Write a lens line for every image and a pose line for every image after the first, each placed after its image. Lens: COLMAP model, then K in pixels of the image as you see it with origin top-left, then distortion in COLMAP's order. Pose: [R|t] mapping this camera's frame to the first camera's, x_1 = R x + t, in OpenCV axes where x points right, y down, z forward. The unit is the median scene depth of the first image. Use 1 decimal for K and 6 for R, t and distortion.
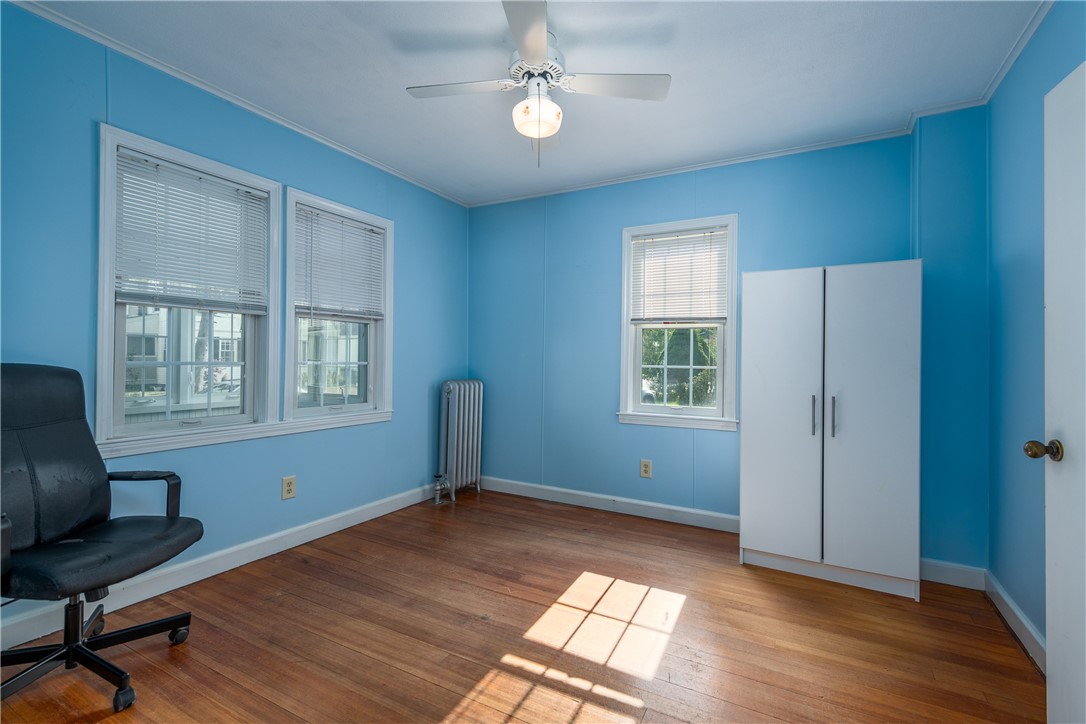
lens RADIAL K [[500.6, 0, 540.7], [0, 500.6, 352.9], [0, 0, 1]] dist [0.001398, 0.000036]
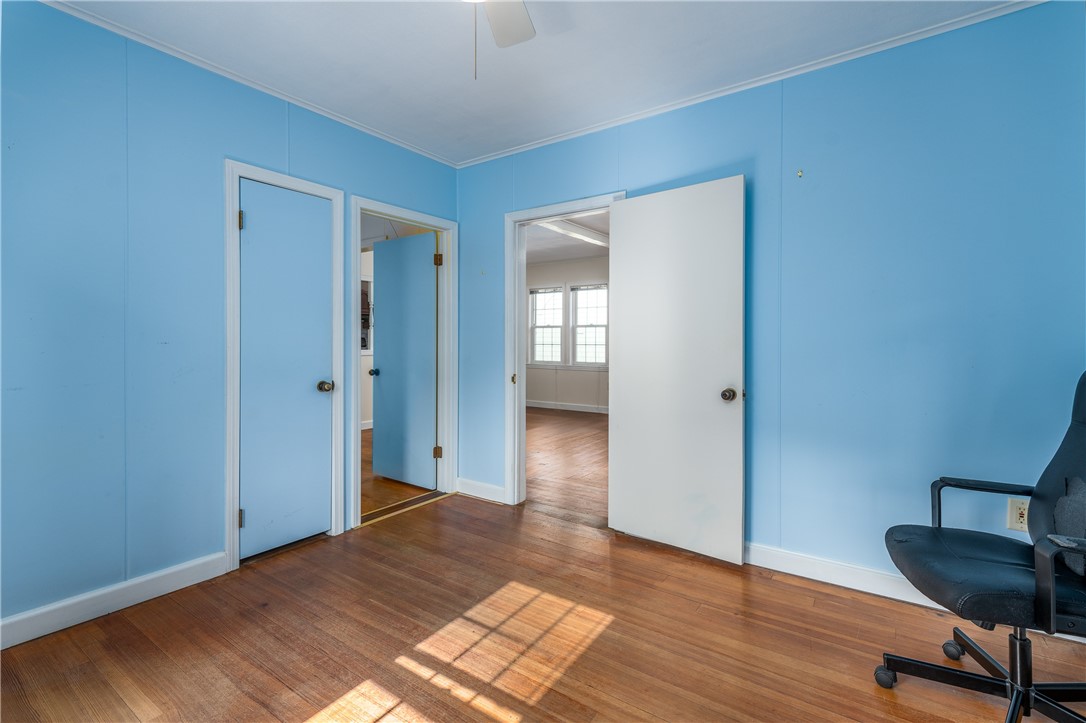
lens RADIAL K [[500.6, 0, 540.7], [0, 500.6, 352.4], [0, 0, 1]] dist [0.001398, 0.000036]
pose [[-0.994156, -0.014563, 0.106963, -0.200911], [-0.013499, 0.999852, 0.010658, 0.015525], [-0.107102, 0.009152, -0.994206, 1.921679]]
